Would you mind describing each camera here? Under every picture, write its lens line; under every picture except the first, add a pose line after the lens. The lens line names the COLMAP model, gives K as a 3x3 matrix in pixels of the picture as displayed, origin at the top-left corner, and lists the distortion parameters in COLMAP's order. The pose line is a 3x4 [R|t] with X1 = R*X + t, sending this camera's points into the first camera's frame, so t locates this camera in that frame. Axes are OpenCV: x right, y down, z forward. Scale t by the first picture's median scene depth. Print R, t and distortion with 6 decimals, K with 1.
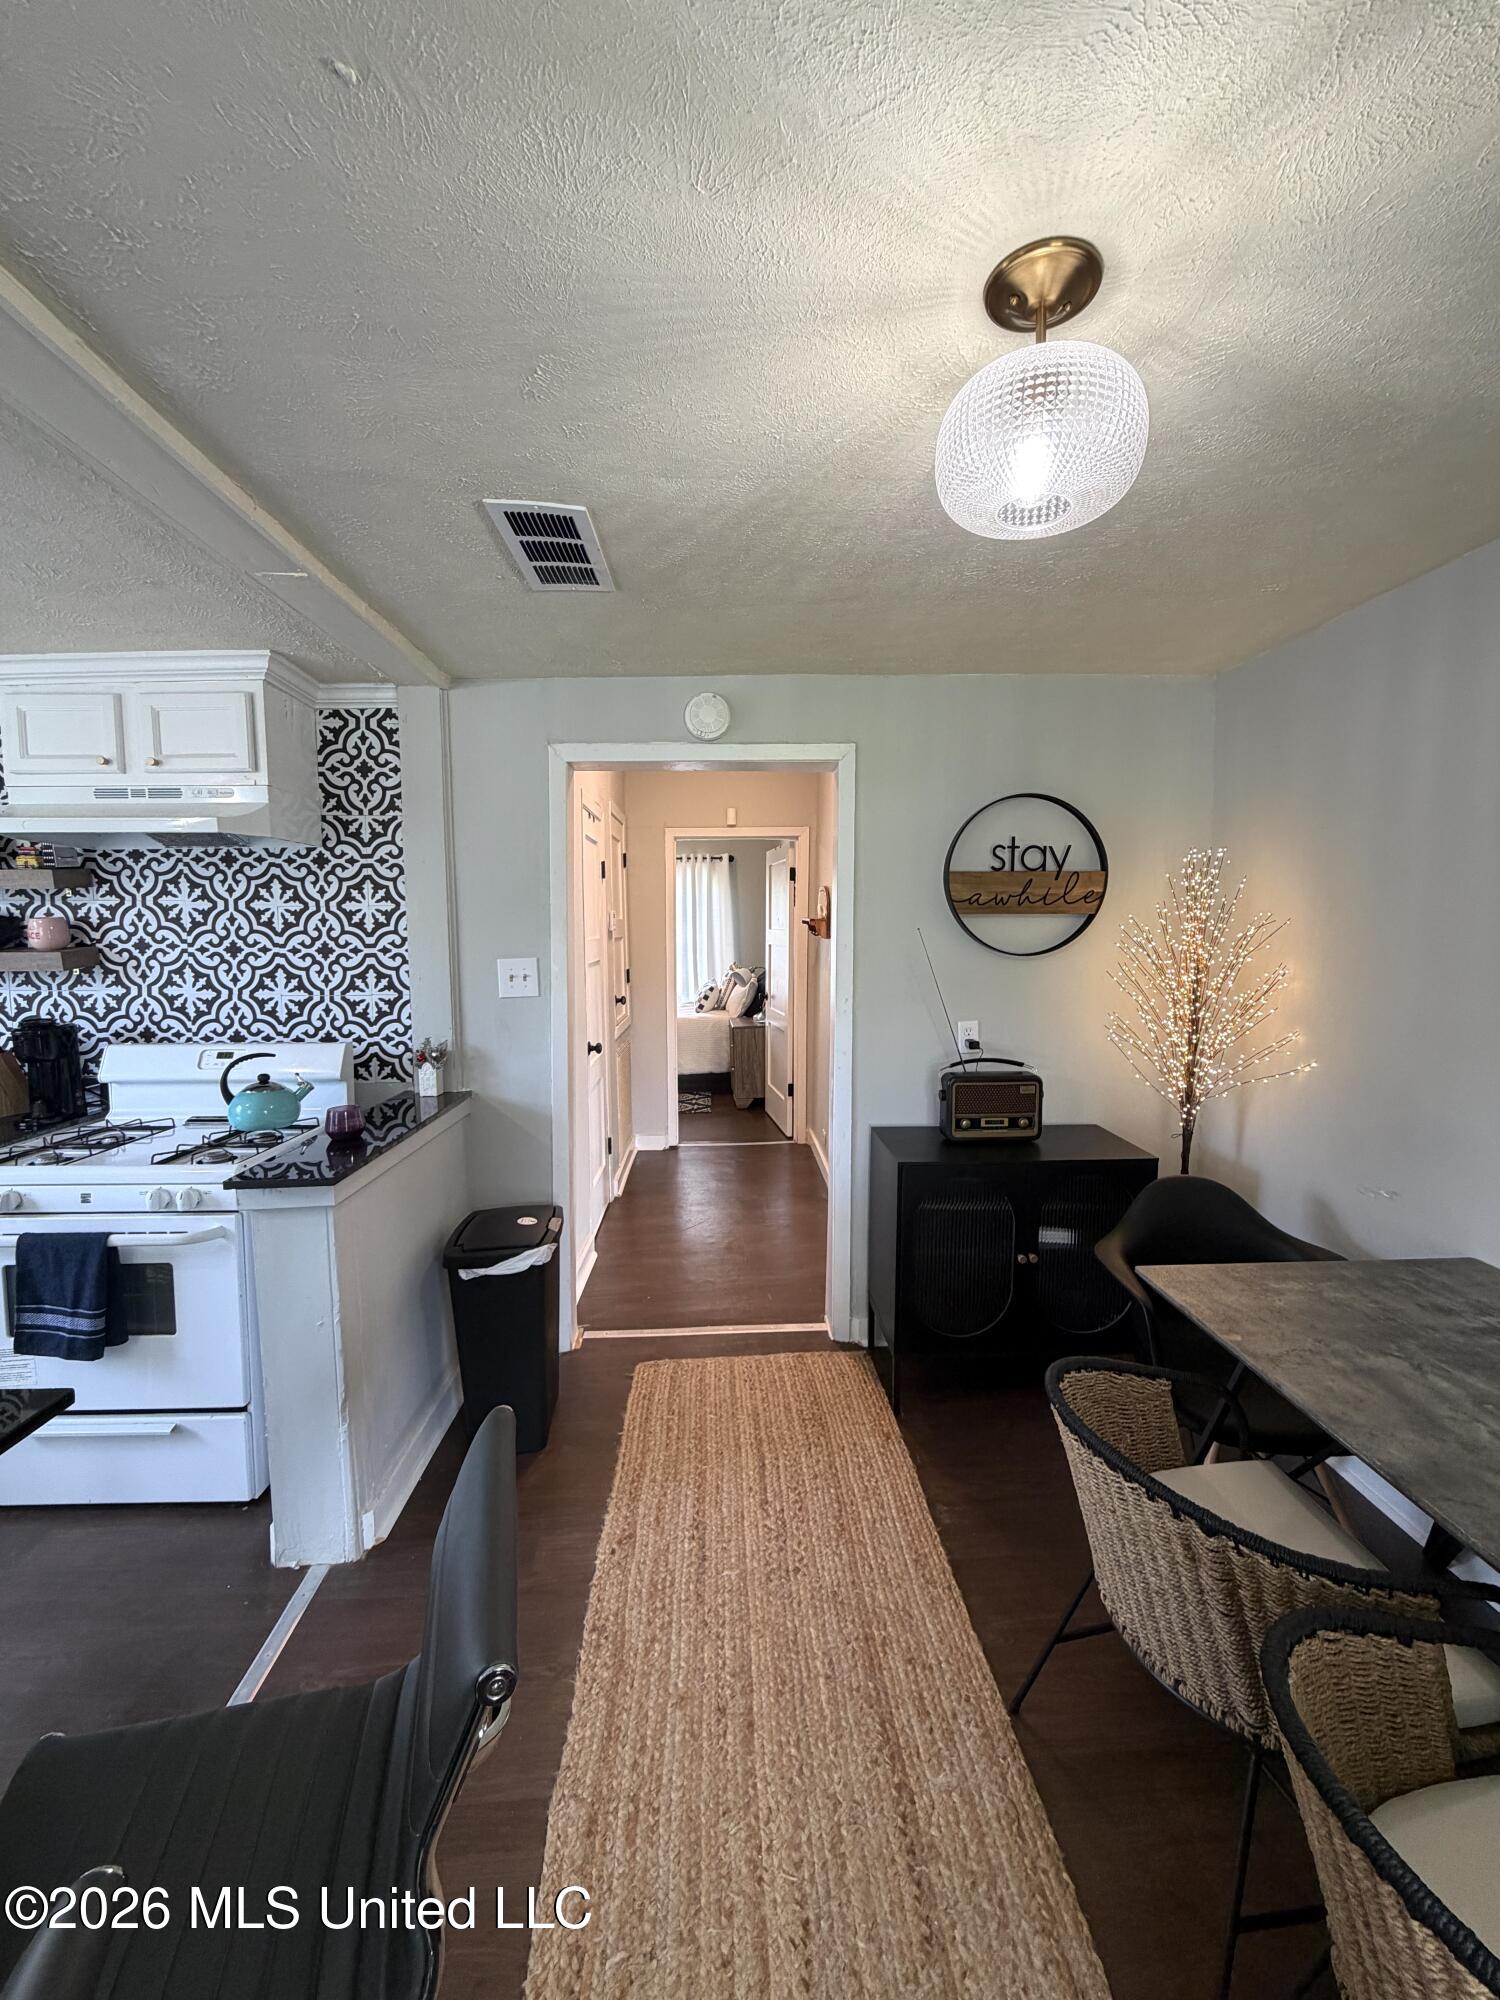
lens RADIAL K [[796.8, 0, 750.2], [0, 796.8, 989.2], [0, 0, 1]] dist [0.000334, -0.000053]
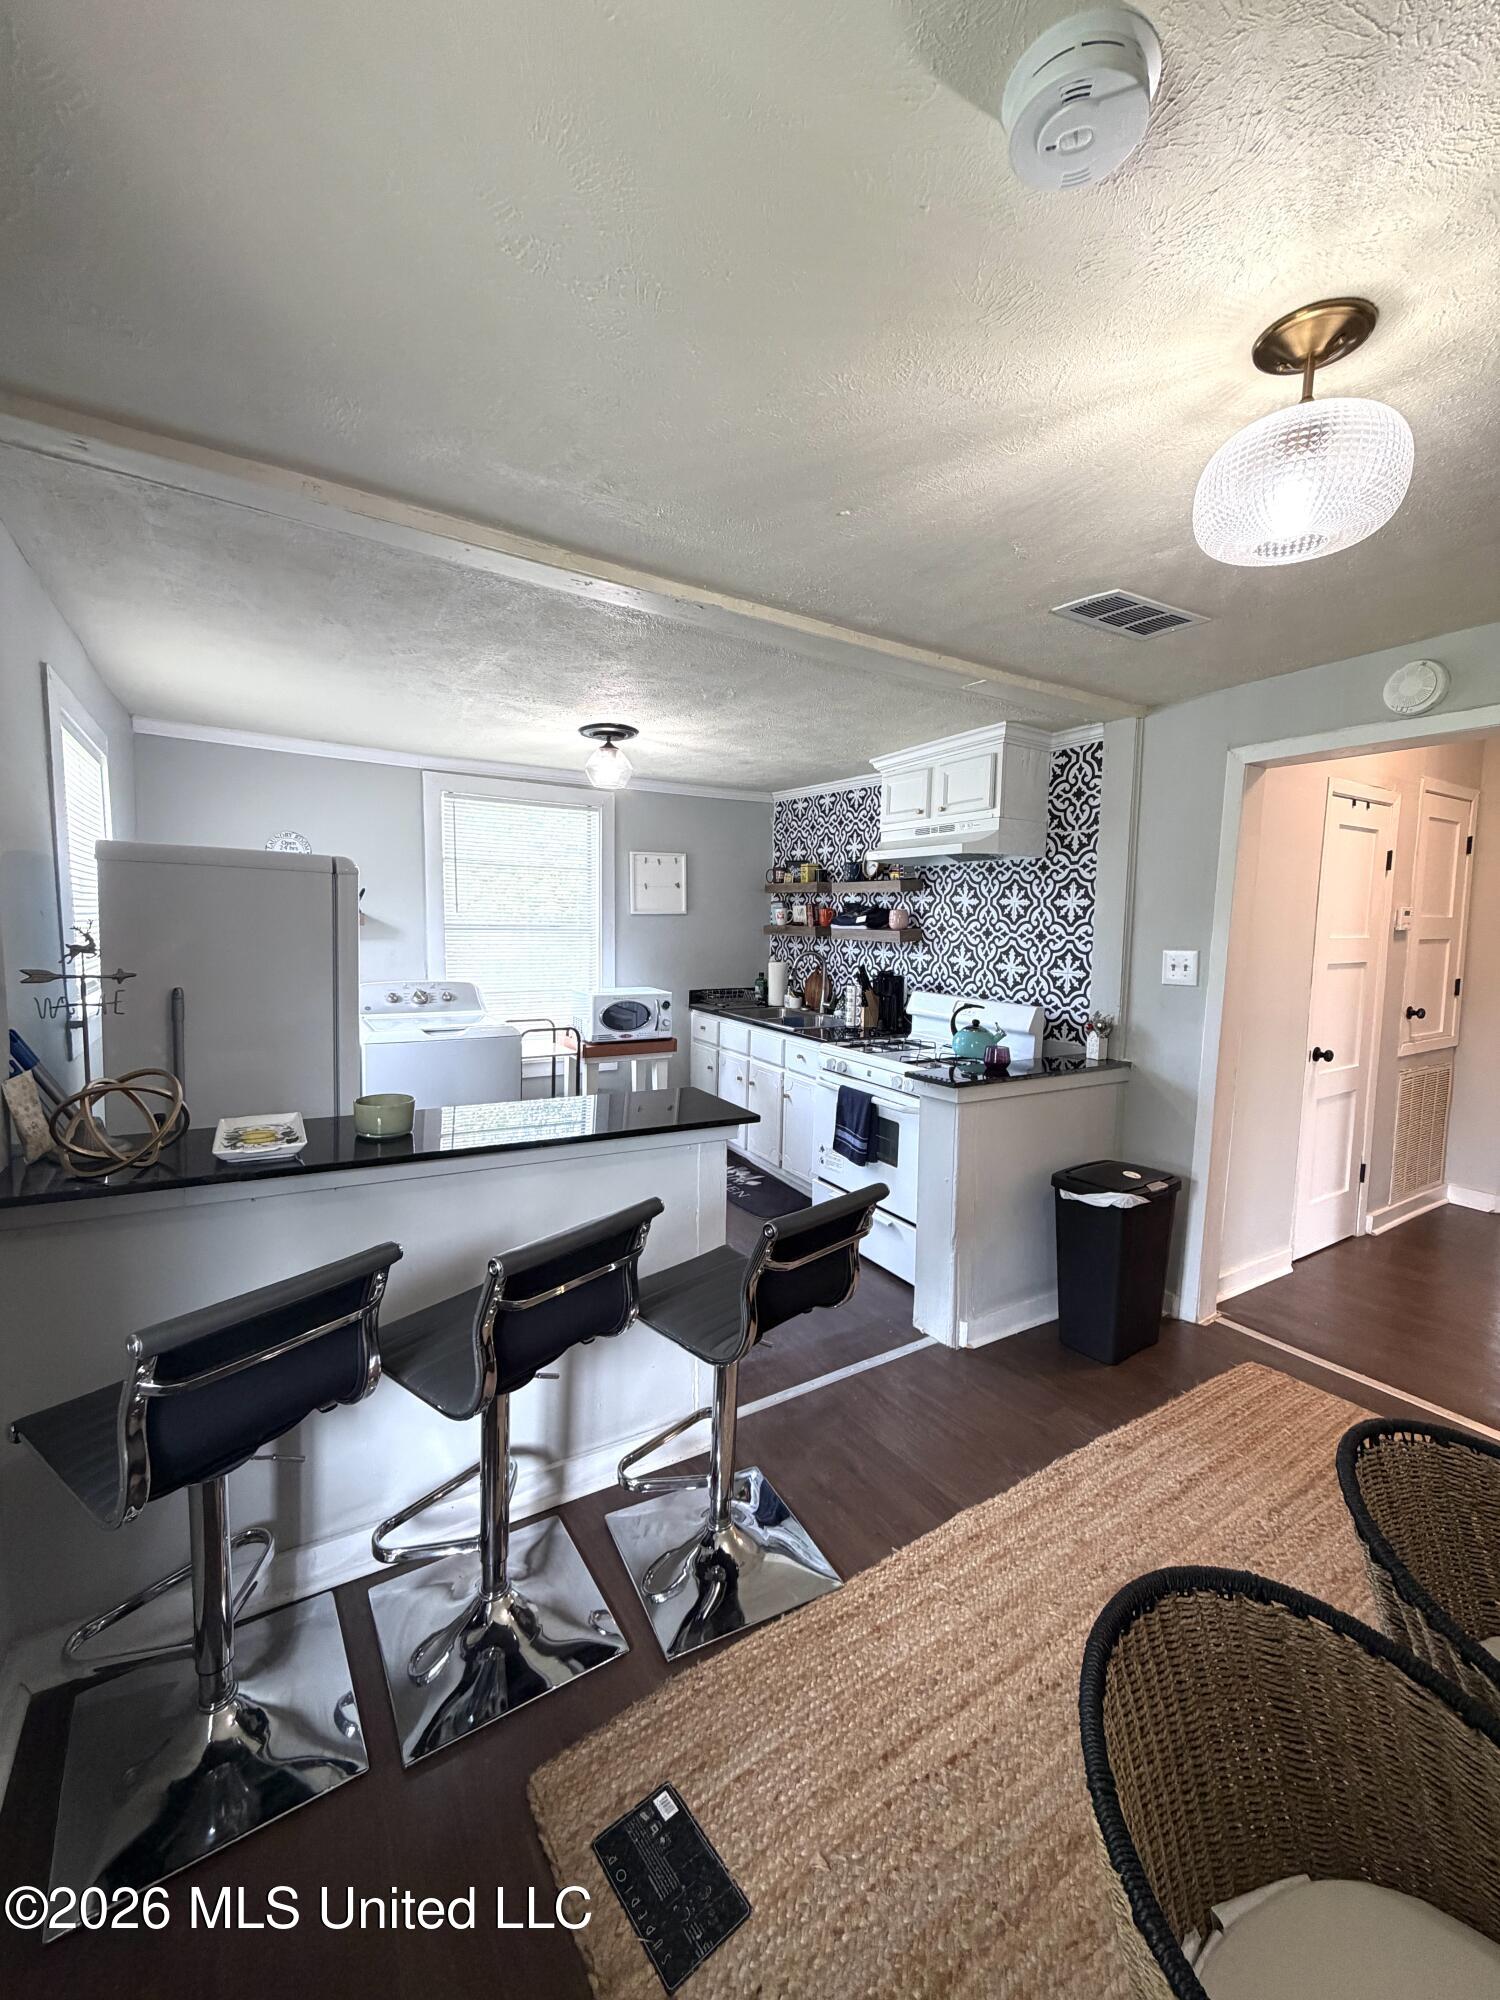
lens RADIAL K [[796.8, 0, 750.2], [0, 796.8, 989.2], [0, 0, 1]] dist [0.000334, -0.000053]
pose [[0.493347, 0.093825, -0.864757, 0.377322], [-0.089155, 0.994384, 0.057026, 0.005698], [0.865251, 0.048964, 0.498941, -0.062692]]
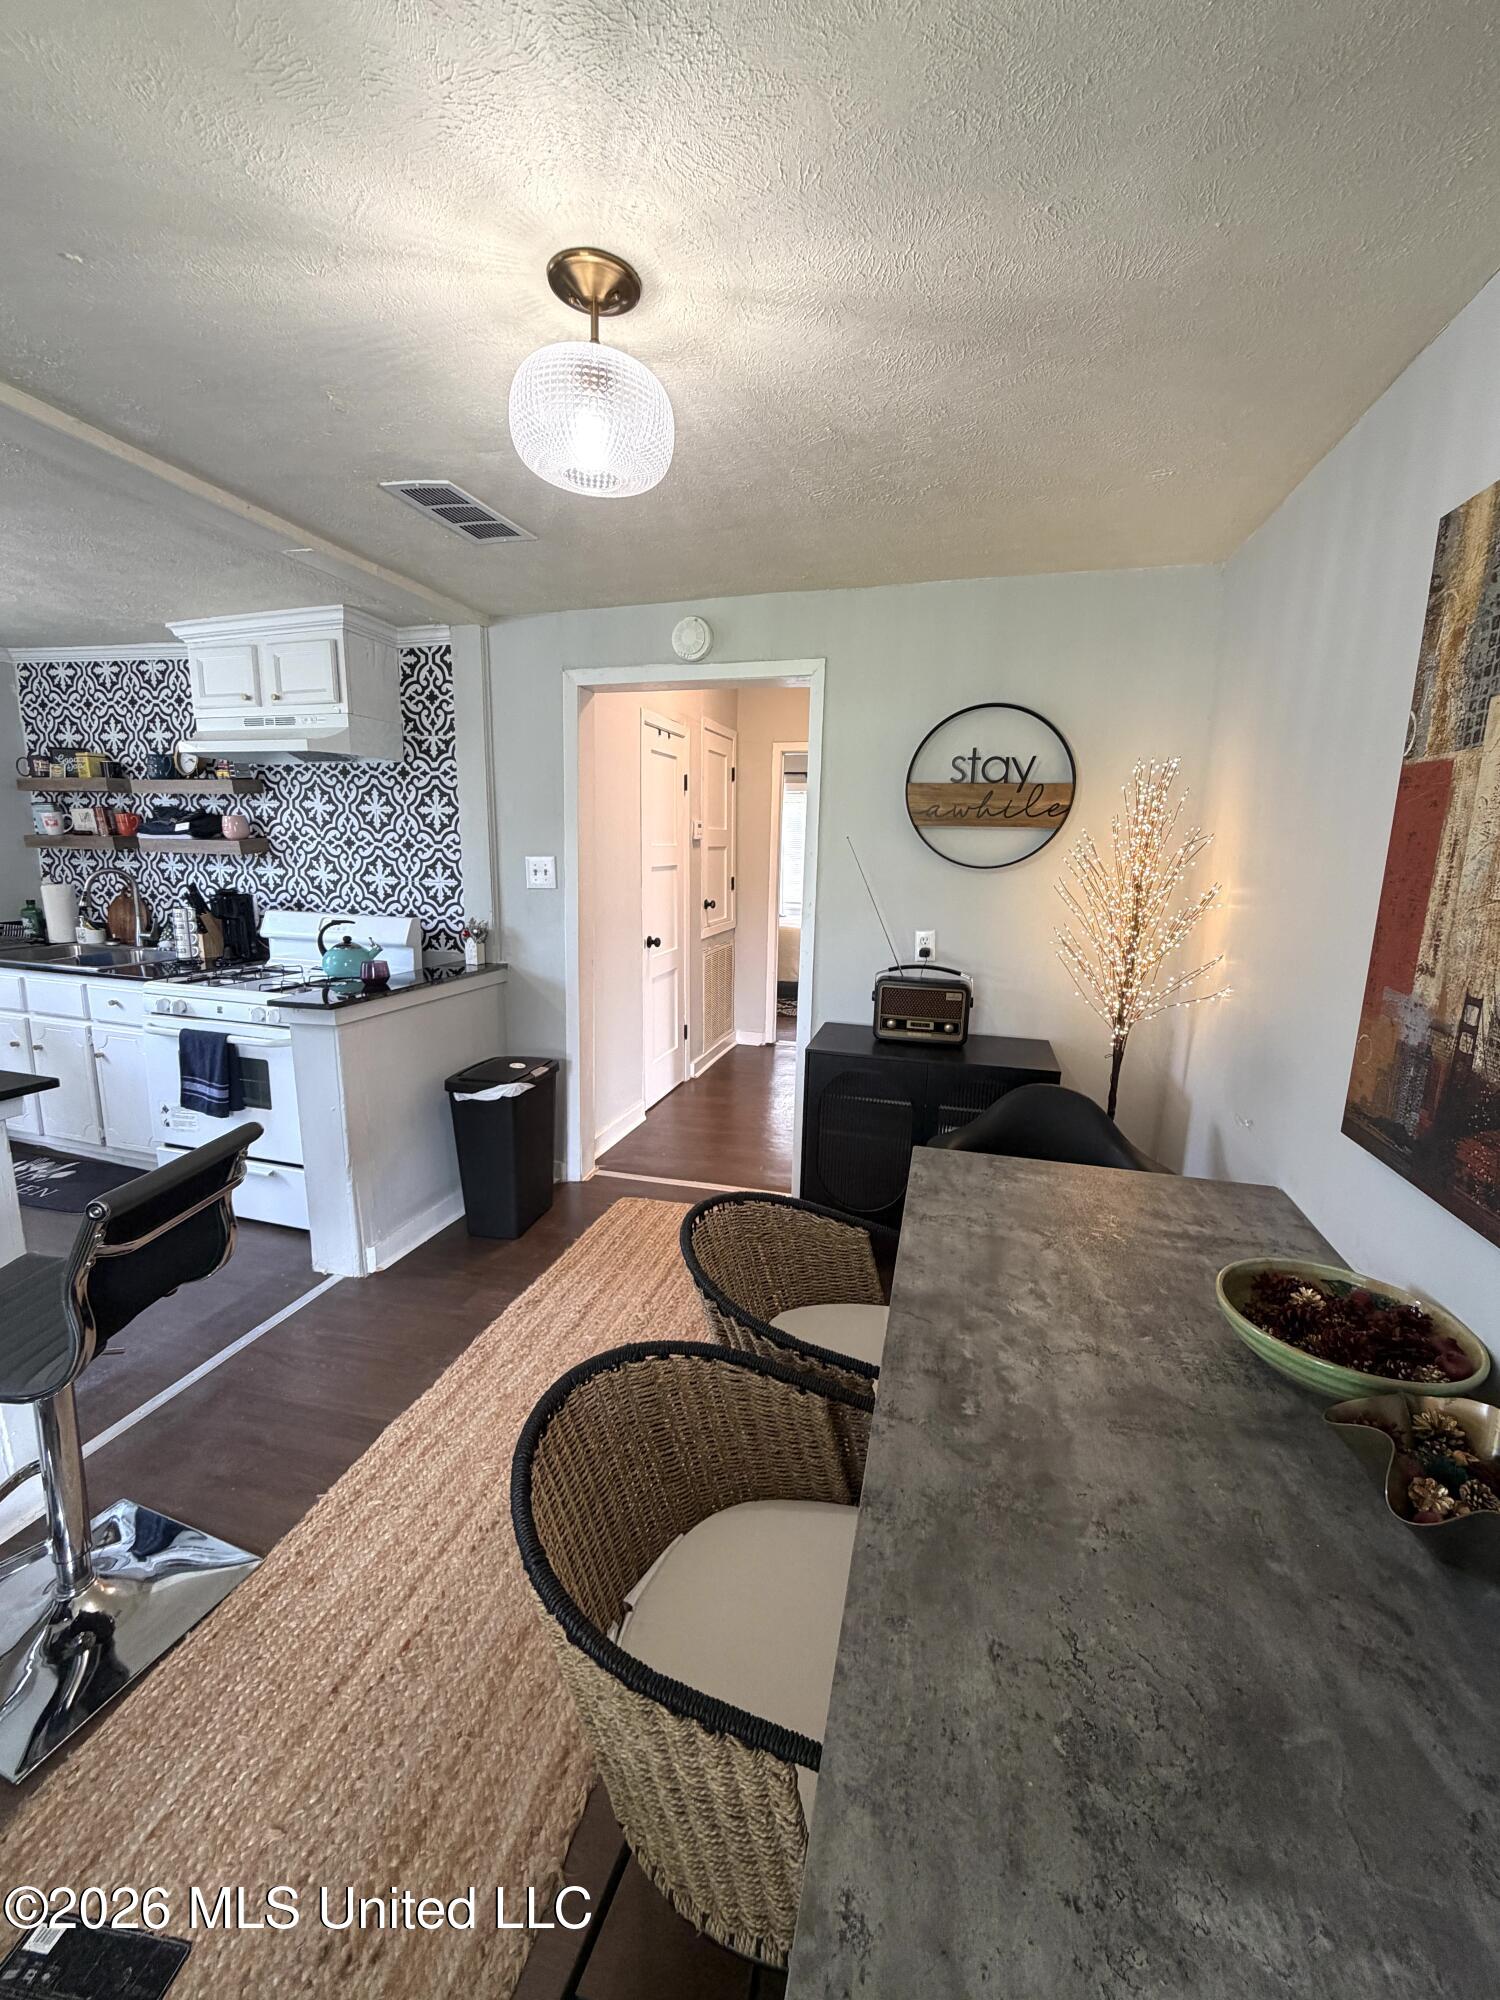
lens RADIAL K [[796.8, 0, 750.2], [0, 796.8, 989.2], [0, 0, 1]] dist [0.000334, -0.000053]
pose [[0.952843, 0.078316, -0.293182, 0.383133], [-0.048530, 0.993016, 0.107538, 0.016384], [0.299557, -0.088239, 0.949989, -0.065249]]
